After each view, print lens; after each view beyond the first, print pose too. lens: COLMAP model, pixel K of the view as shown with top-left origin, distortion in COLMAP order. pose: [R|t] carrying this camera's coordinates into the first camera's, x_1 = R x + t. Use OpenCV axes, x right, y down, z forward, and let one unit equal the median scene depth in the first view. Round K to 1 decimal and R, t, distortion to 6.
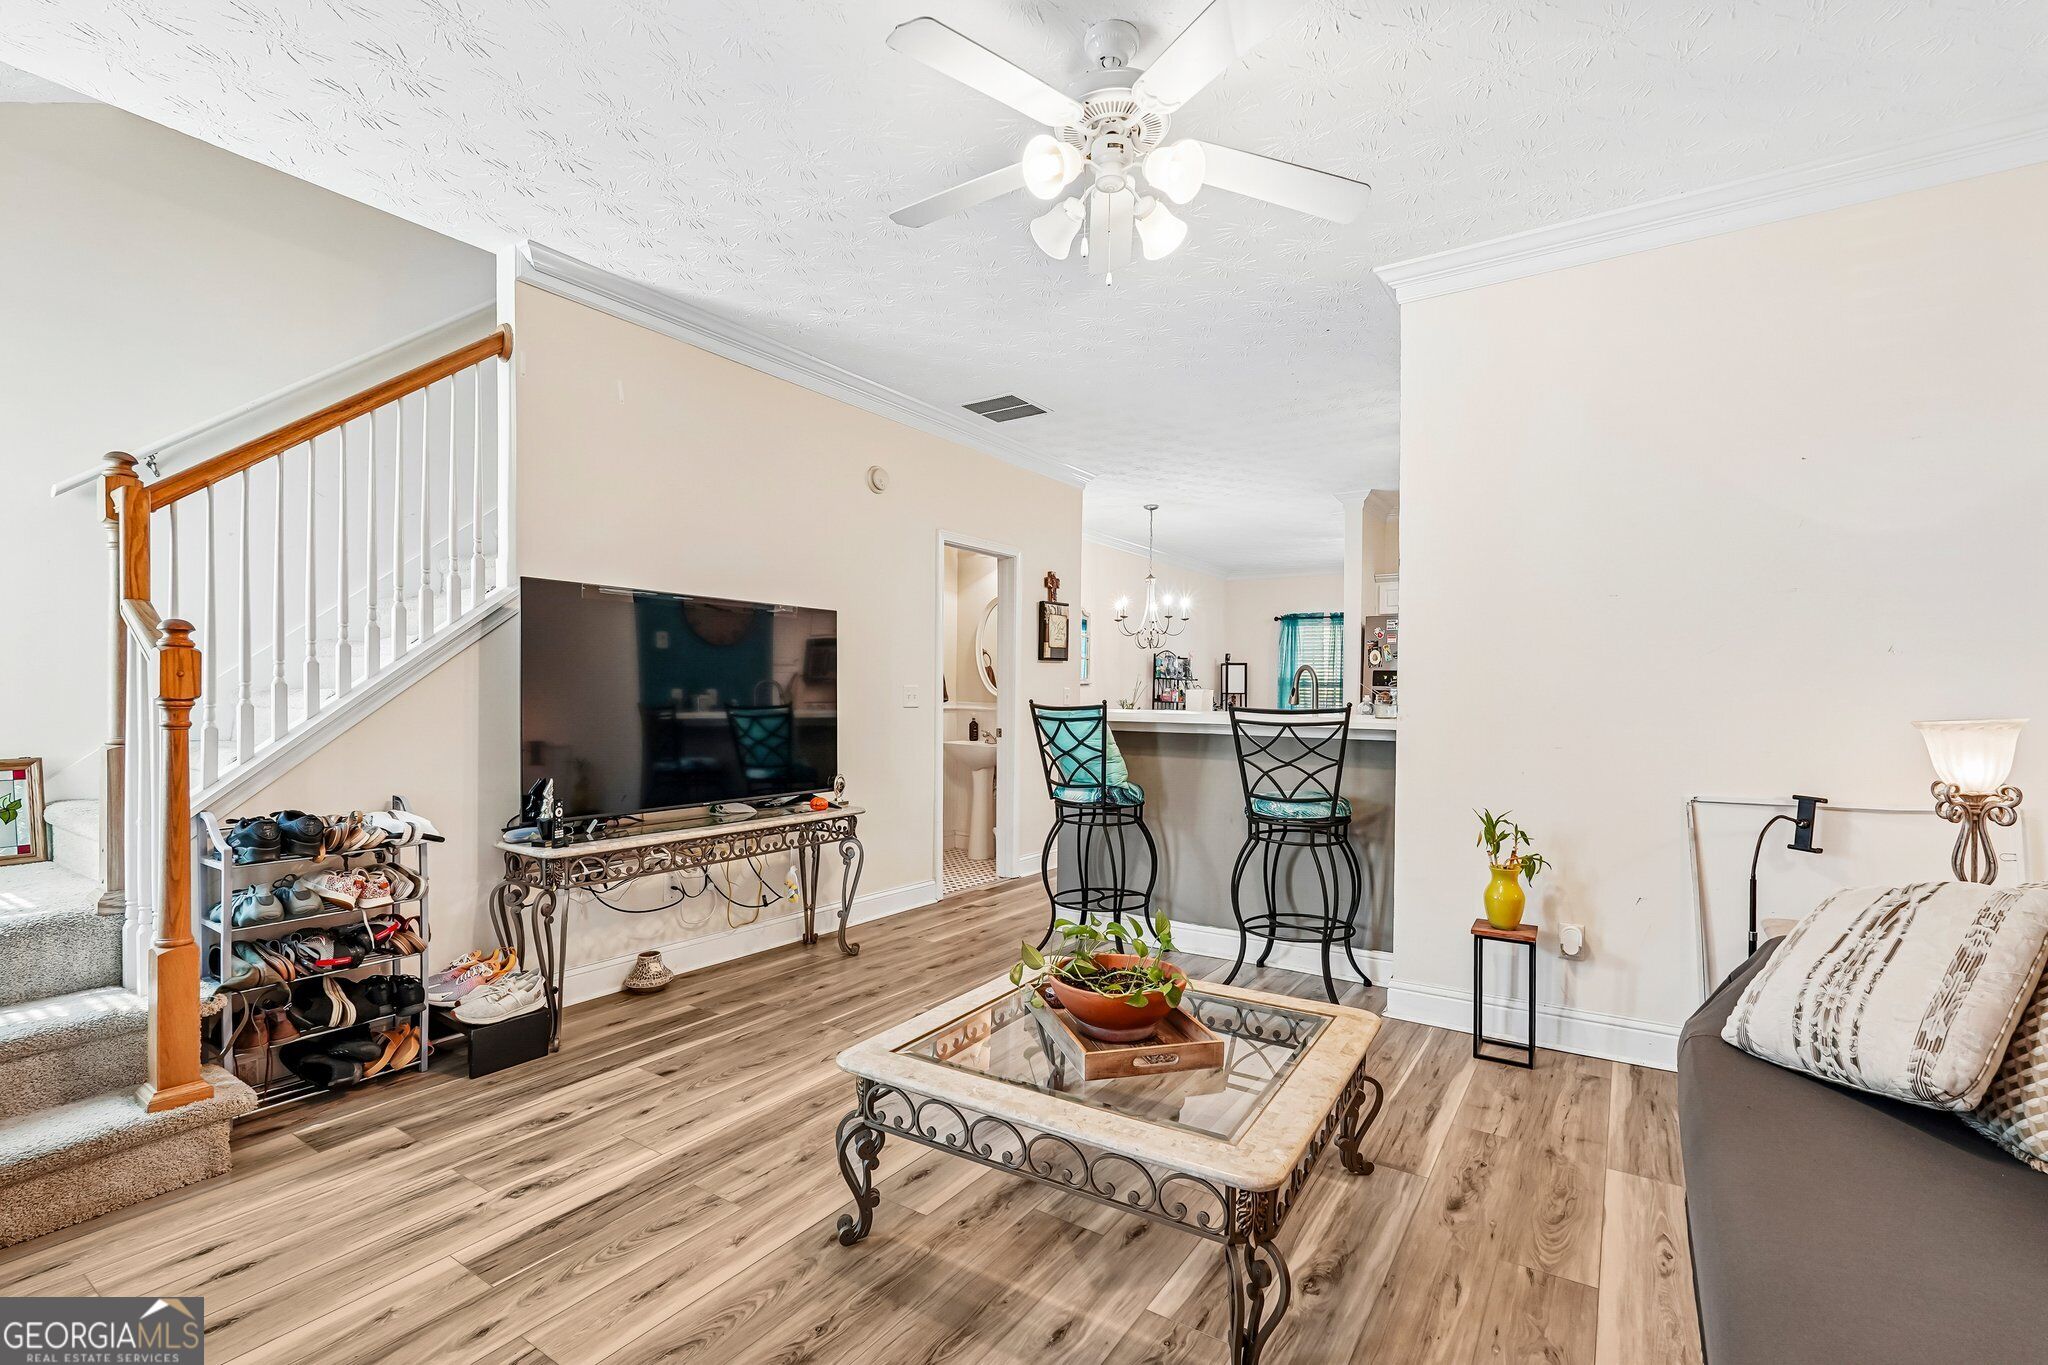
lens RADIAL K [[910.1, 0, 1027.2], [0, 910.1, 695.4], [0, 0, 1]] dist [-0.012159, 0.007284]
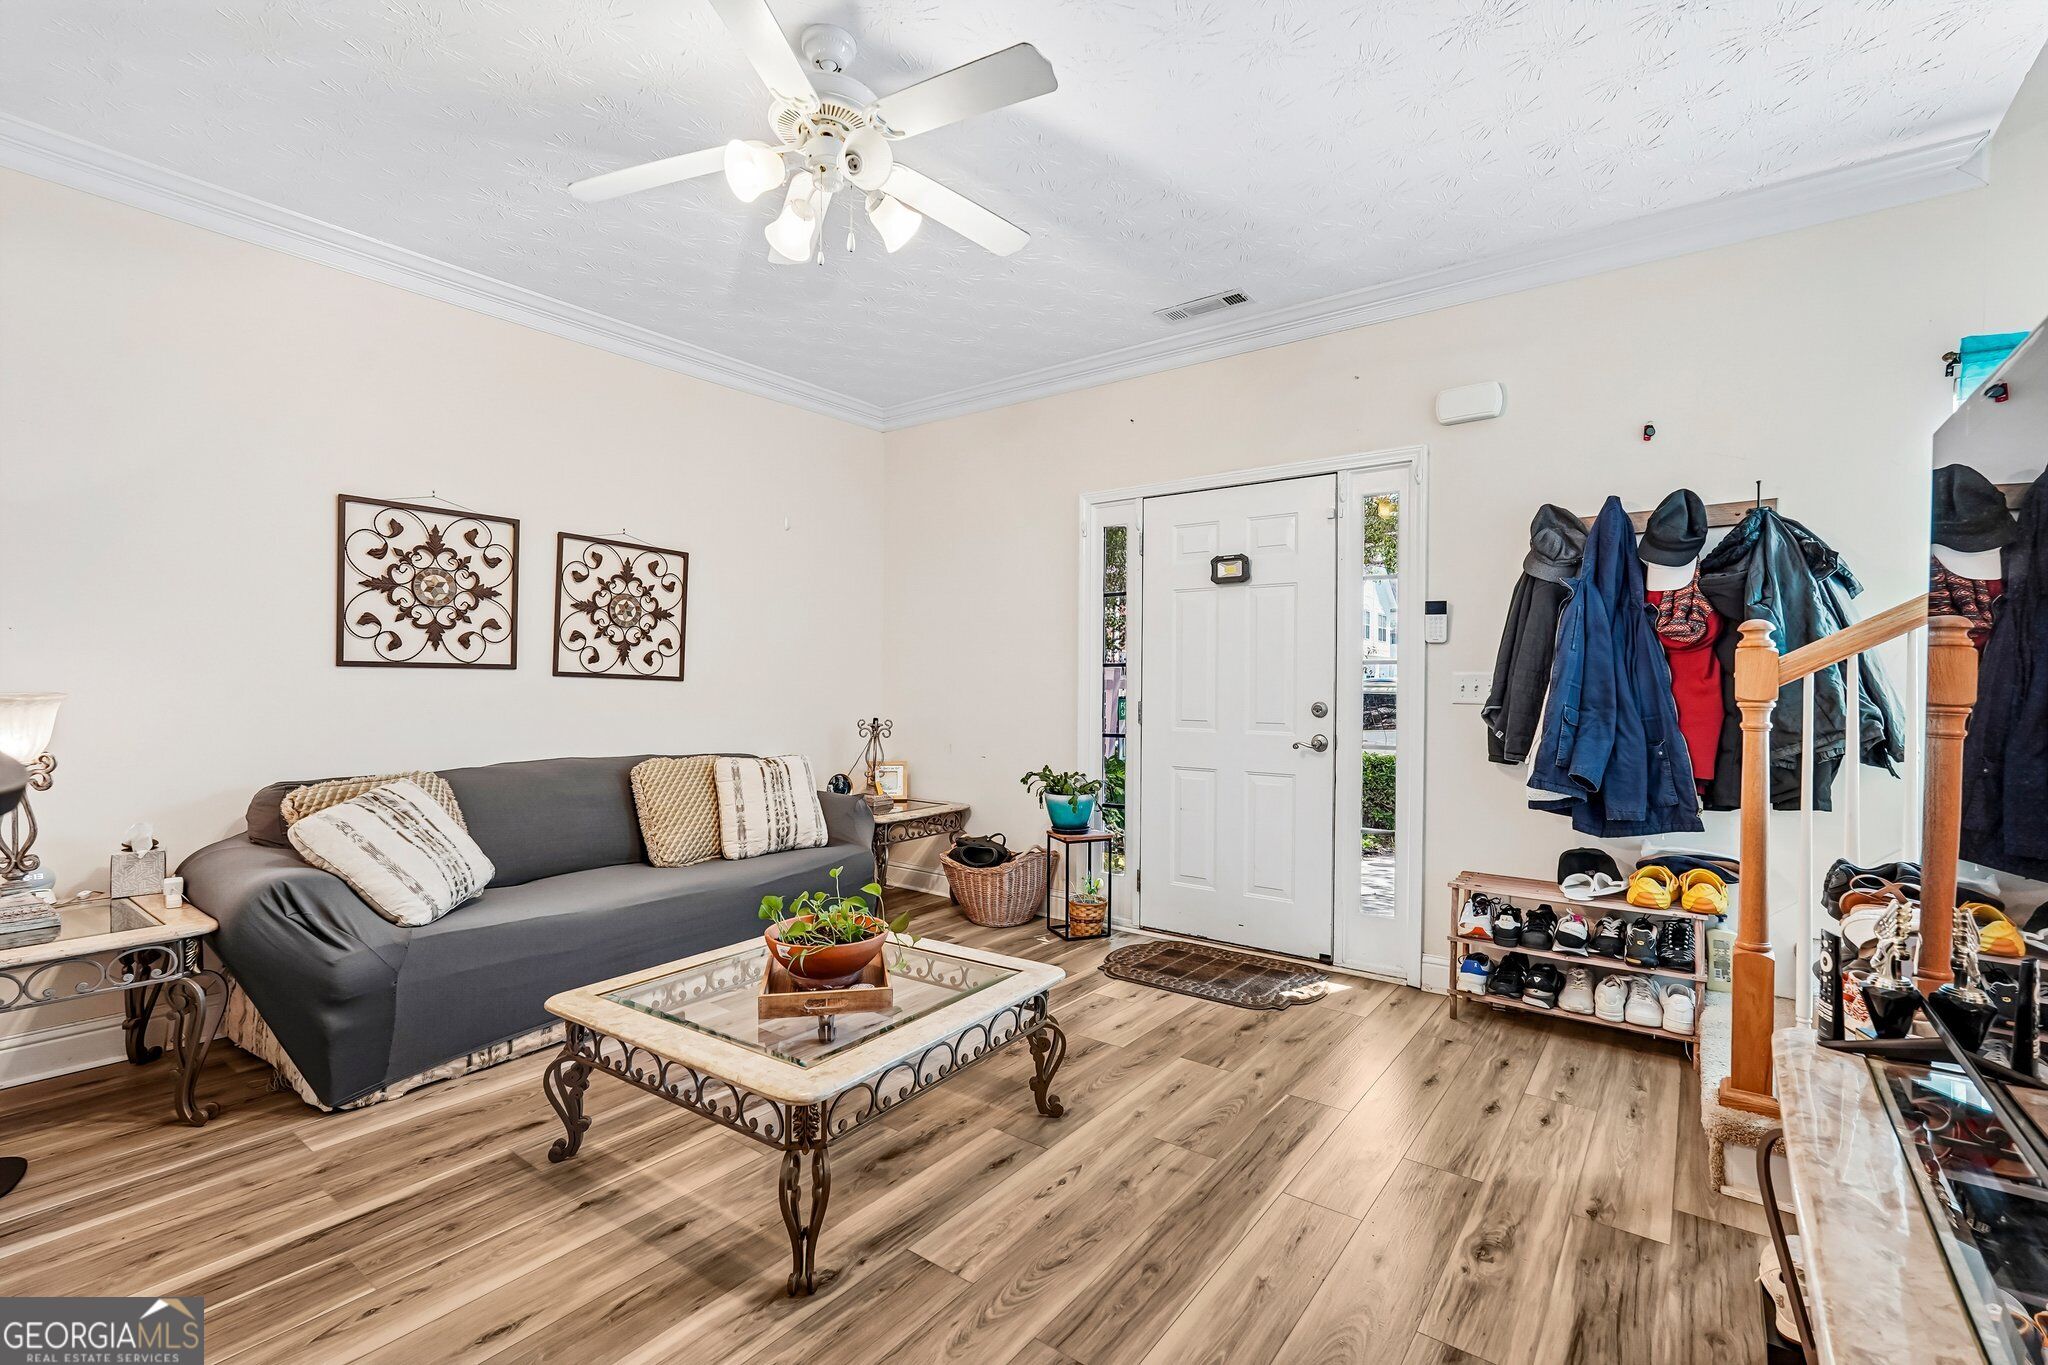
lens RADIAL K [[910.1, 0, 1021.7], [0, 910.1, 683.3], [0, 0, 1]] dist [-0.012159, 0.007284]
pose [[-0.998058, -0.013992, 0.060693, -0.109484], [-0.013603, 0.999884, 0.006805, -0.005516], [-0.060781, 0.005966, -0.998133, 1.118194]]
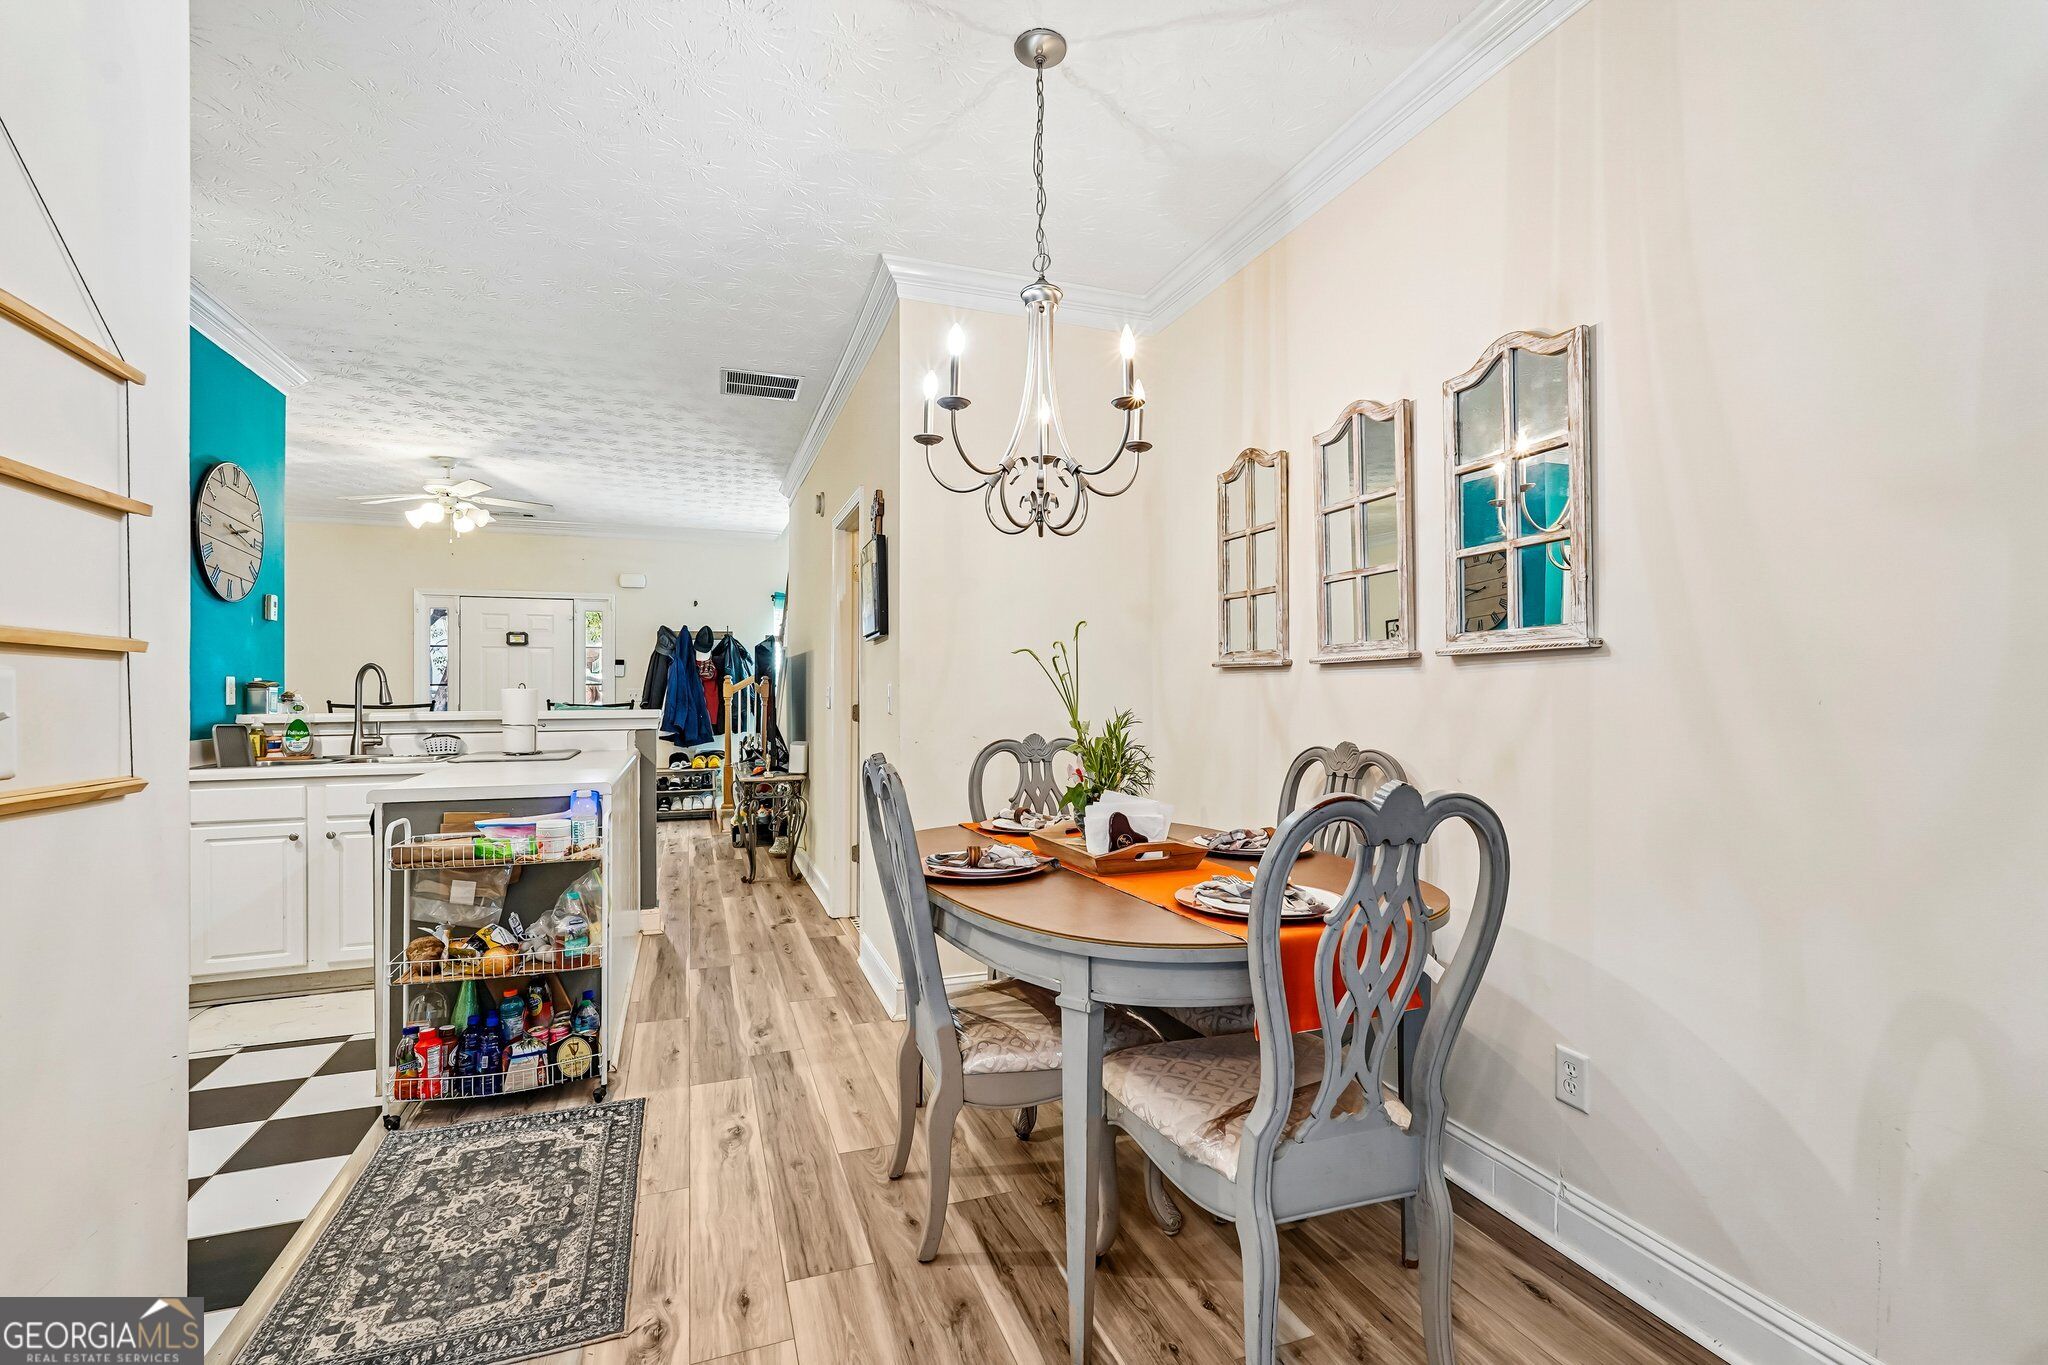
lens RADIAL K [[910.1, 0, 1018.1], [0, 910.1, 700.8], [0, 0, 1]] dist [-0.012159, 0.007284]
pose [[-0.596269, -0.002104, -0.802782, 0.731434], [-0.005857, 0.999981, 0.001730, 0.003663], [0.802764, 0.005733, -0.596270, 2.285494]]
